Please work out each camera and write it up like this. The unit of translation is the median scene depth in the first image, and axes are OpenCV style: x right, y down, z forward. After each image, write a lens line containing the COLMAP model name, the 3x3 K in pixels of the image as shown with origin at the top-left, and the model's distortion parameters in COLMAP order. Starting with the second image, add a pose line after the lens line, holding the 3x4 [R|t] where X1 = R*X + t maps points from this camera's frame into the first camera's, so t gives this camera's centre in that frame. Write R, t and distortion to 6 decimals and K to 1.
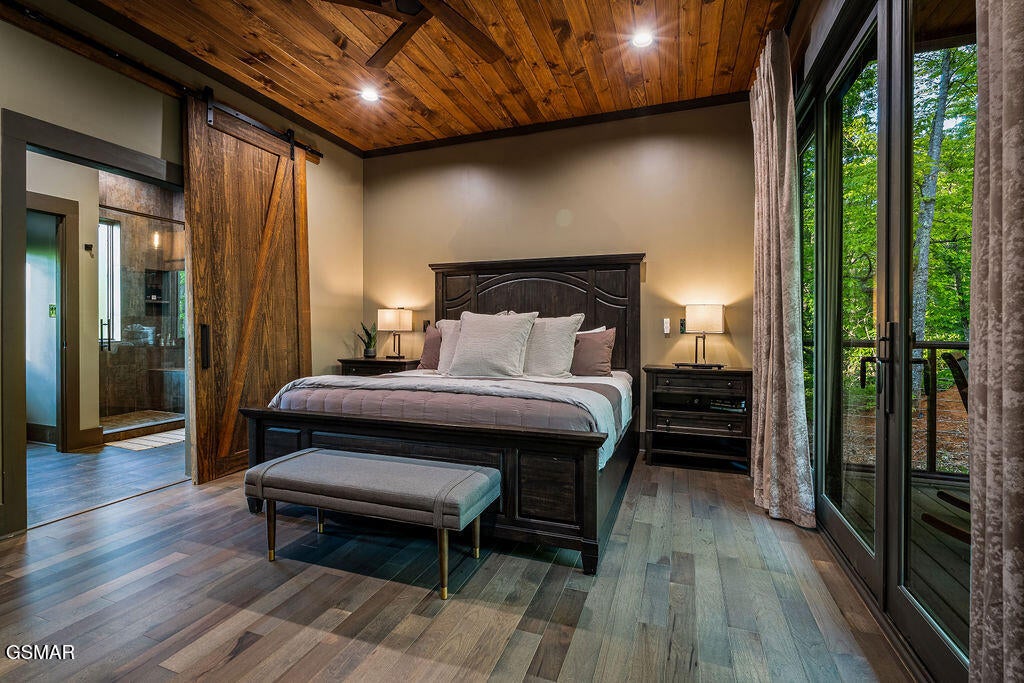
lens RADIAL K [[453.3, 0, 512.1], [0, 453.3, 336.1], [0, 0, 1]] dist [0.002408, -0.000402]
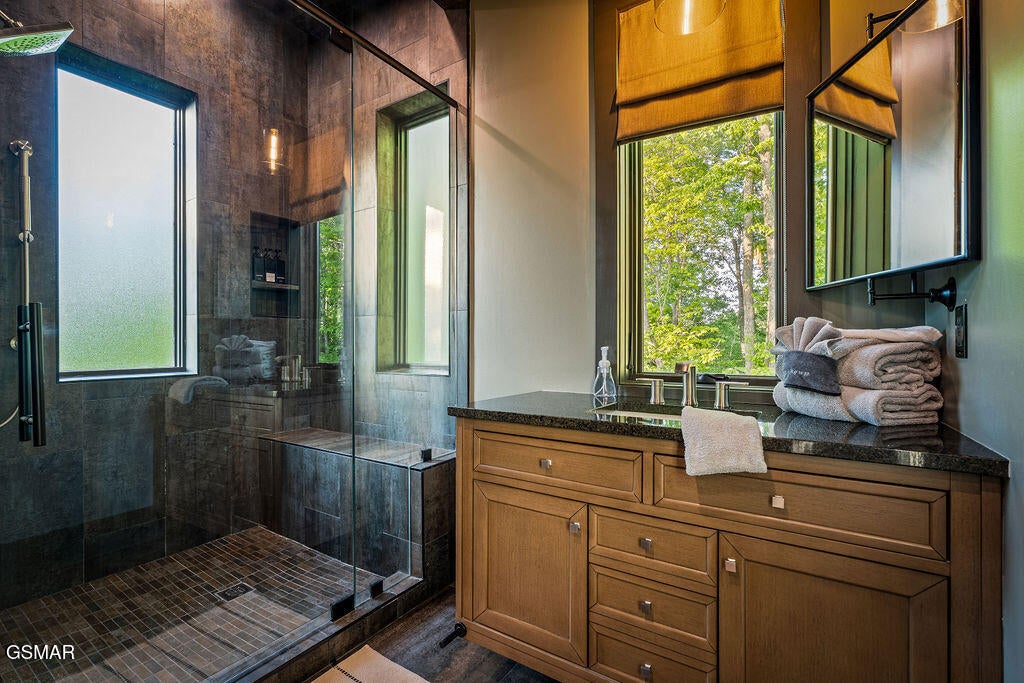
lens RADIAL K [[453.3, 0, 514.1], [0, 453.3, 342.7], [0, 0, 1]] dist [0.002408, -0.000402]
pose [[0.972714, -0.006789, -0.231910, -0.456012], [0.004138, 0.999920, -0.011914, -0.012341], [0.231972, 0.010629, 0.972664, 0.629106]]
